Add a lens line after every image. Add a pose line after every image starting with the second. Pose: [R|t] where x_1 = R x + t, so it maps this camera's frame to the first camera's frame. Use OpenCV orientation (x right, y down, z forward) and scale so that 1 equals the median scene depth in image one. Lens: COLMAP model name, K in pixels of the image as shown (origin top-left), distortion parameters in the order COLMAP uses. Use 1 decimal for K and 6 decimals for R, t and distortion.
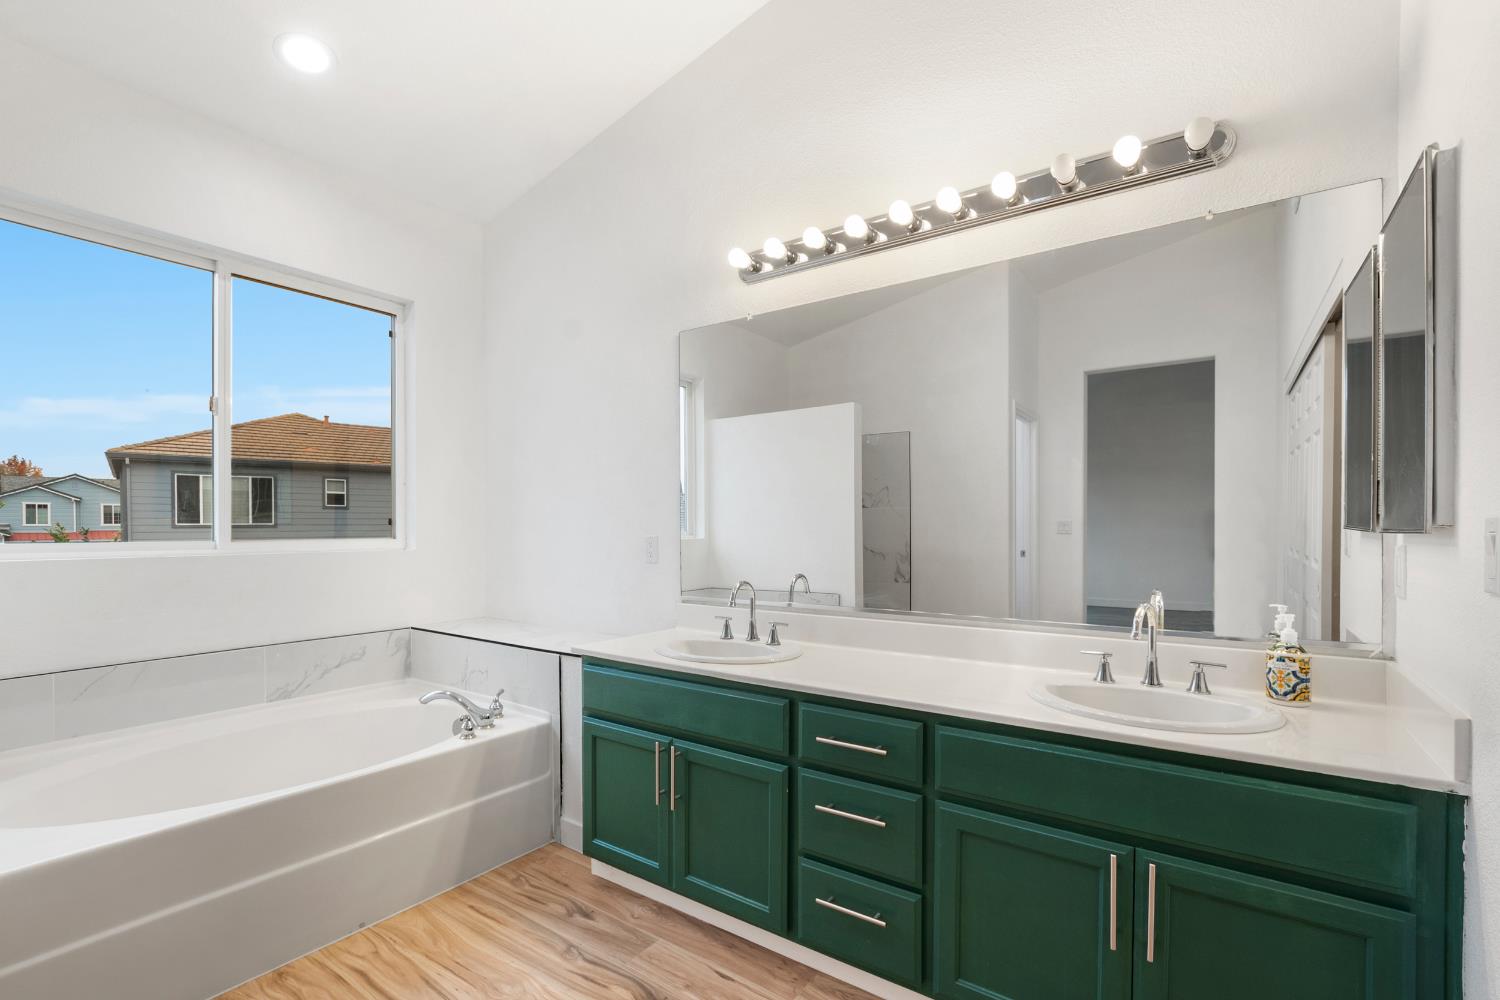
lens RADIAL K [[667.1, 0, 732.6], [0, 667.1, 533.5], [0, 0, 1]] dist [-0.020381, 0.004749]
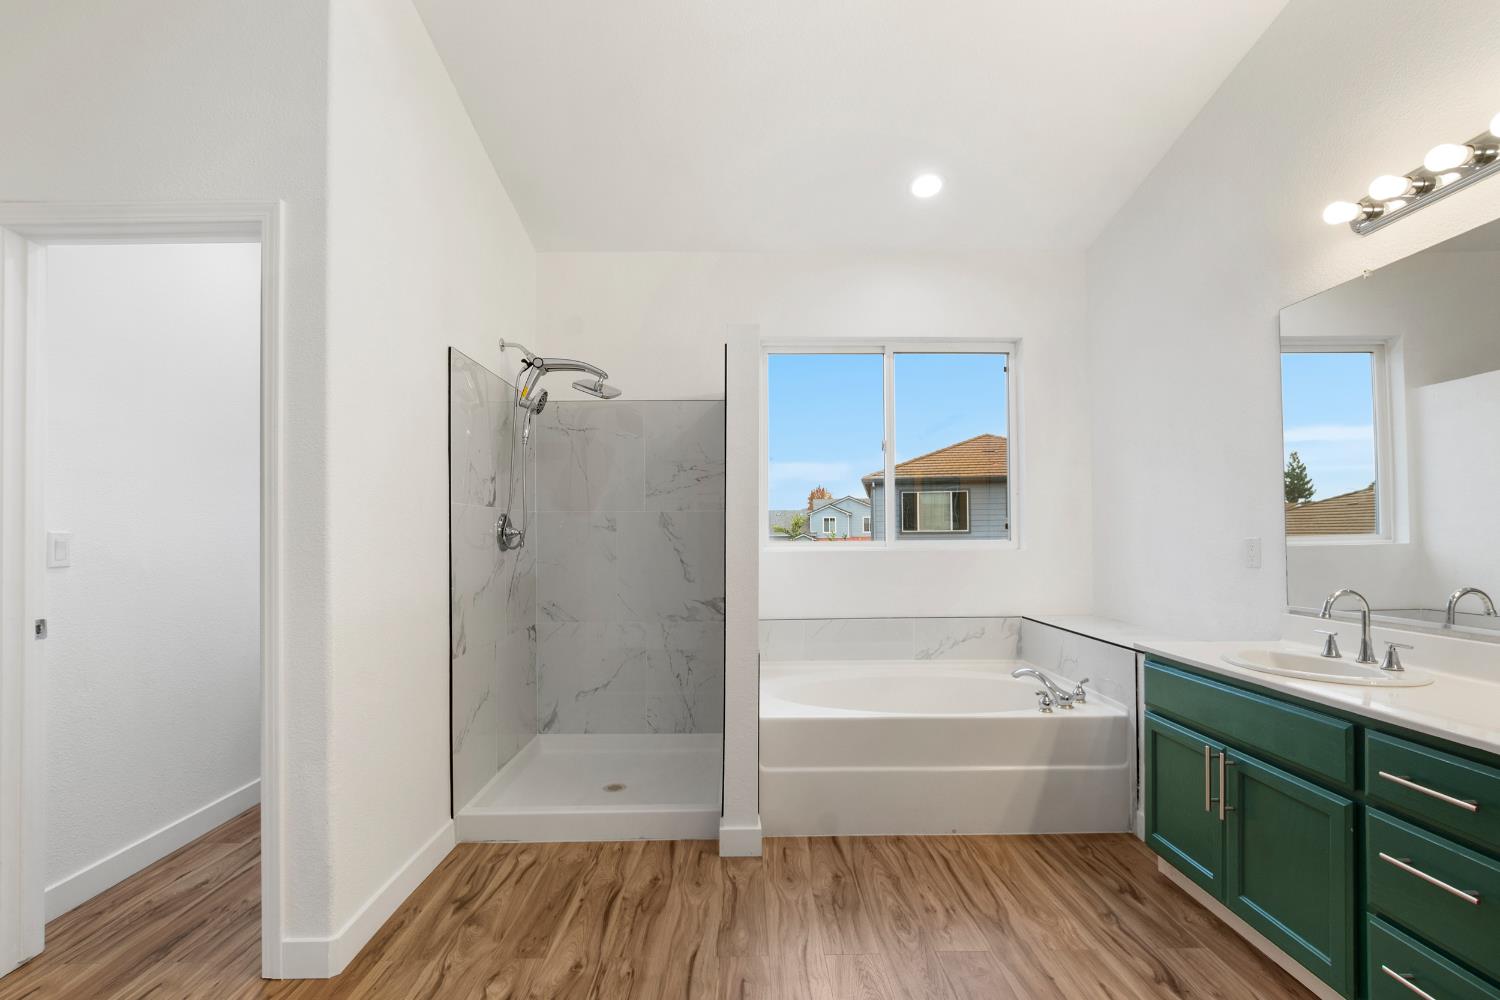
lens RADIAL K [[667.1, 0, 739.6], [0, 667.1, 525.2], [0, 0, 1]] dist [-0.020381, 0.004749]
pose [[0.580645, -0.012919, -0.814055, 0.248189], [-0.005406, 0.999791, -0.019722, 0.009792], [0.814139, 0.015852, 0.580453, -0.115294]]
